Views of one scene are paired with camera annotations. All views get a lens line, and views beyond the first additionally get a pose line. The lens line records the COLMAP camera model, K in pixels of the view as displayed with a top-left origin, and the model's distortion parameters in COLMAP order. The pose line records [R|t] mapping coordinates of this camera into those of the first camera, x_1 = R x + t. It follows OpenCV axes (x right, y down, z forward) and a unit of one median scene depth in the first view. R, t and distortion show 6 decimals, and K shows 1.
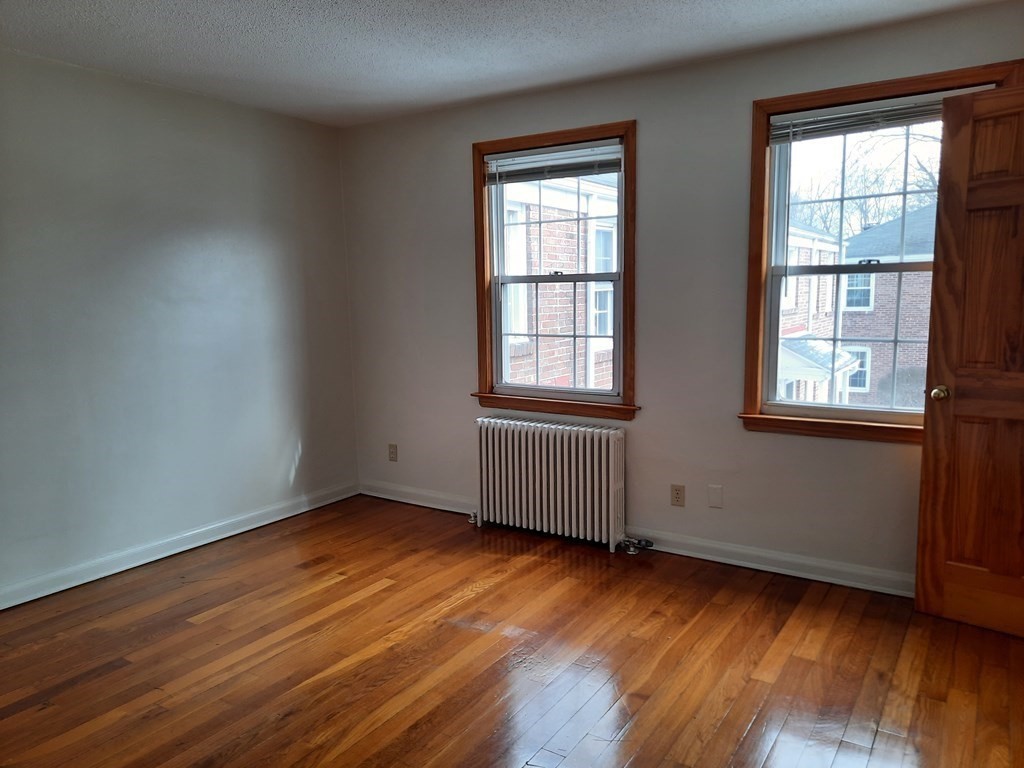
lens RADIAL K [[743.2, 0, 519.5], [0, 743.2, 399.5], [0, 0, 1]] dist [0.069220, -0.067242]
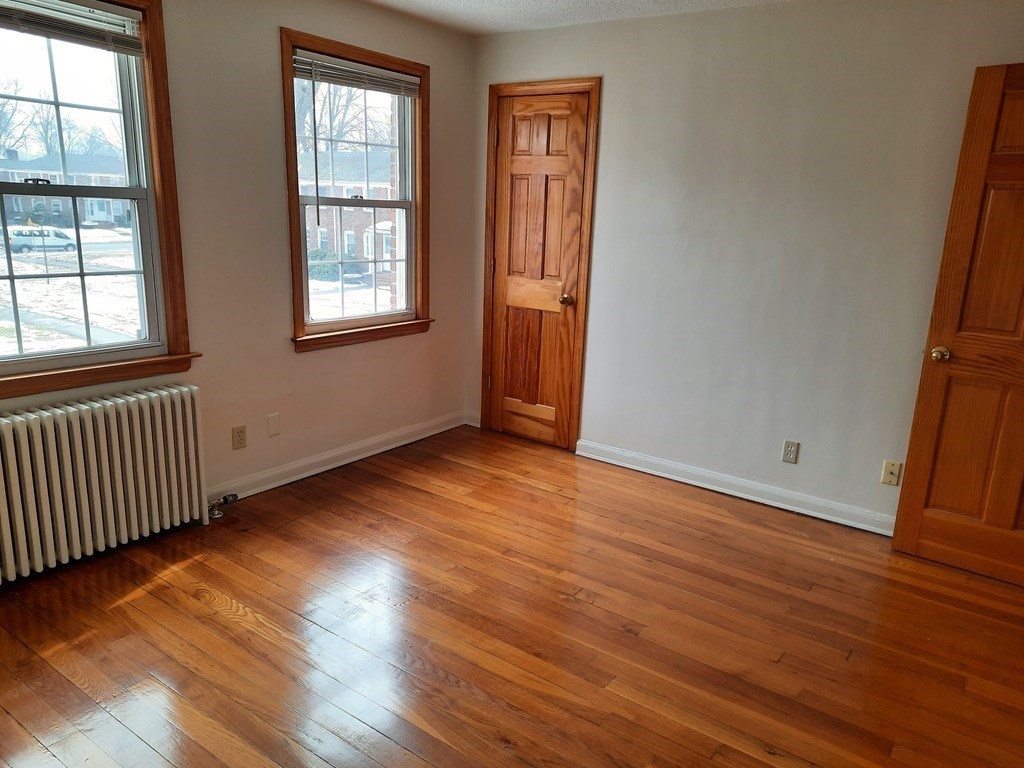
lens RADIAL K [[743.2, 0, 519.5], [0, 743.2, 399.5], [0, 0, 1]] dist [0.069220, -0.067242]
pose [[0.051310, -0.234643, 0.970726, -0.758255], [0.103353, 0.968035, 0.228530, -0.108899], [-0.993320, 0.088602, 0.073921, 0.644386]]
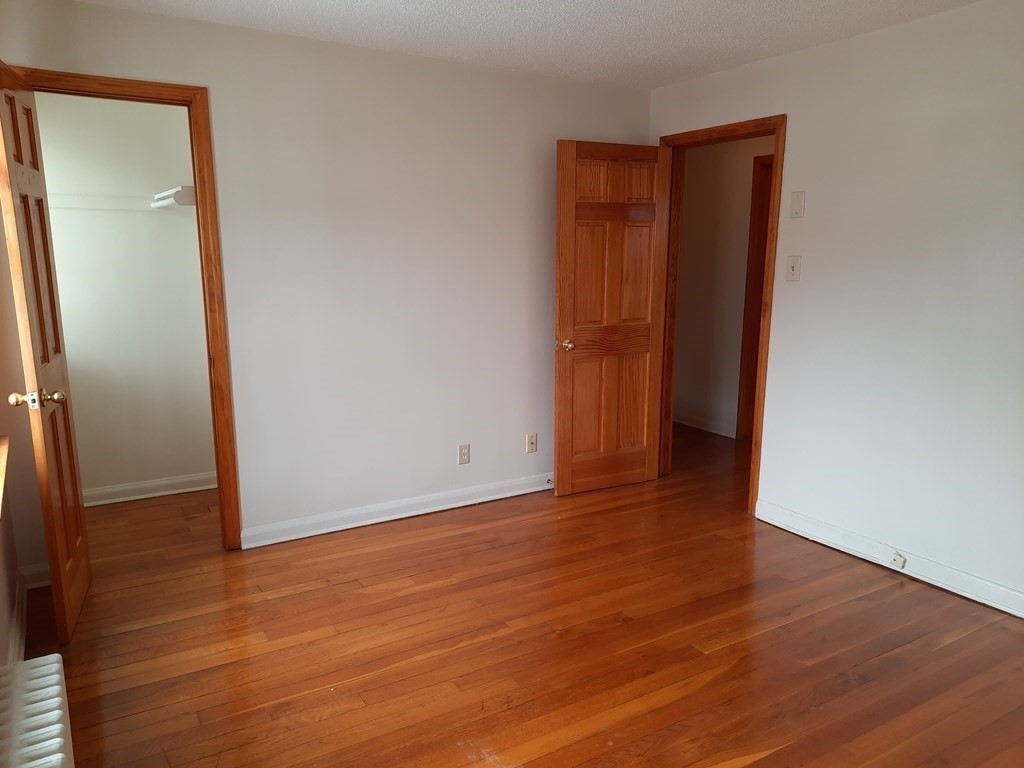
lens RADIAL K [[743.2, 0, 519.5], [0, 743.2, 399.5], [0, 0, 1]] dist [0.069220, -0.067242]
pose [[-0.900567, -0.071687, 0.428765, -0.290323], [0.075574, 0.945473, 0.316812, -0.215825], [-0.428097, 0.317714, -0.846044, 1.326433]]
